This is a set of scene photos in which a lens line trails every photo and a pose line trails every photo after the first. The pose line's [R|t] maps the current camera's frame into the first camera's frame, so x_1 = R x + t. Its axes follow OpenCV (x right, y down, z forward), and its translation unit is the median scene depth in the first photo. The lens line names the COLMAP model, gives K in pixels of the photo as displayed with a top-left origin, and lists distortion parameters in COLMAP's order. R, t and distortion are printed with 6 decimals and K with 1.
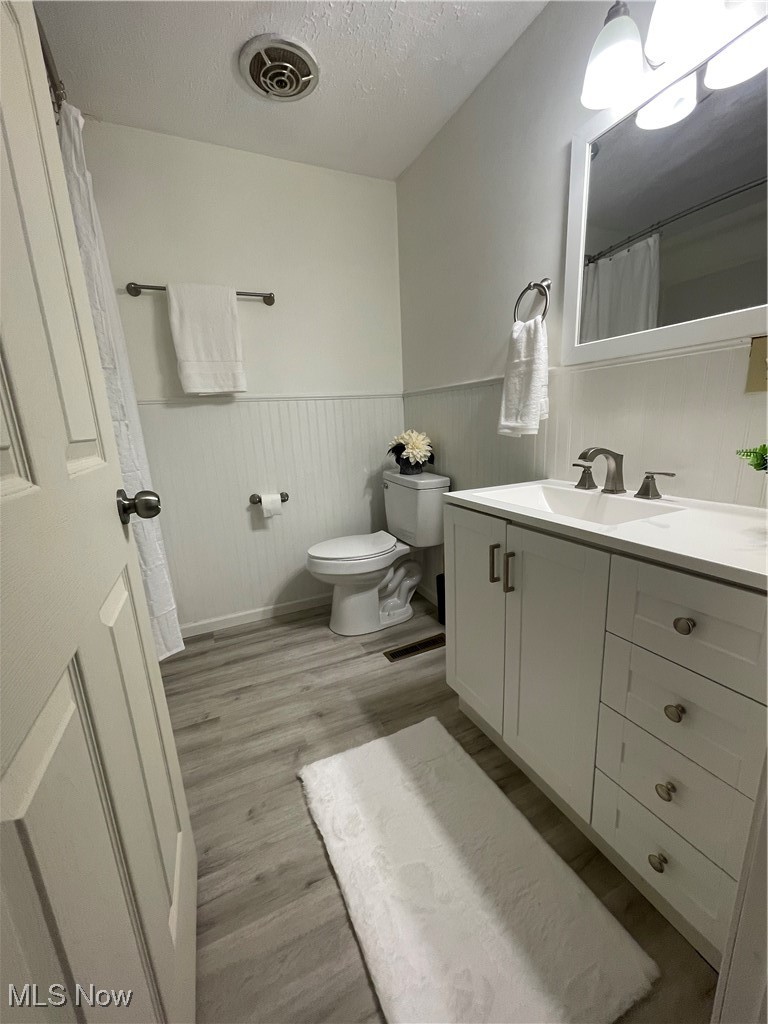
lens RADIAL K [[411.6, 0, 381.3], [0, 411.6, 514.8], [0, 0, 1]] dist [-0.004937, 0.000804]
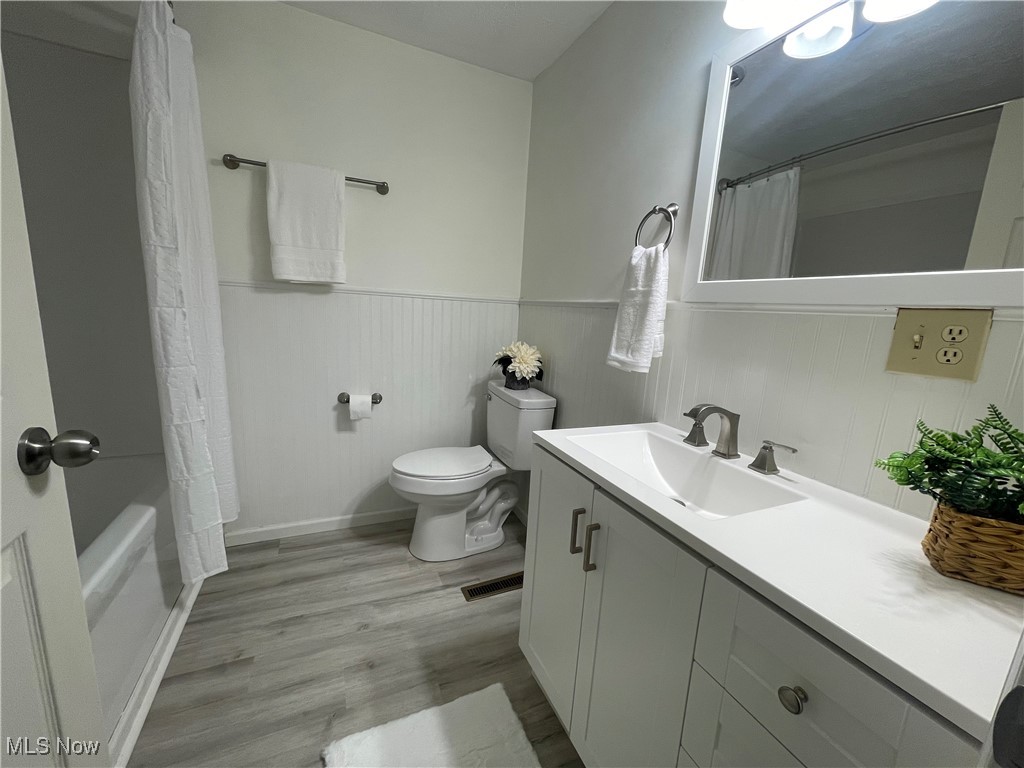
lens RADIAL K [[411.6, 0, 514.0], [0, 411.6, 386.5], [0, 0, 1]] dist [-0.004937, 0.000804]
pose [[0.994183, 0.106601, 0.015365, 0.063544], [-0.105841, 0.993416, -0.043852, -0.077394], [-0.019939, 0.041971, 0.998920, 0.093452]]
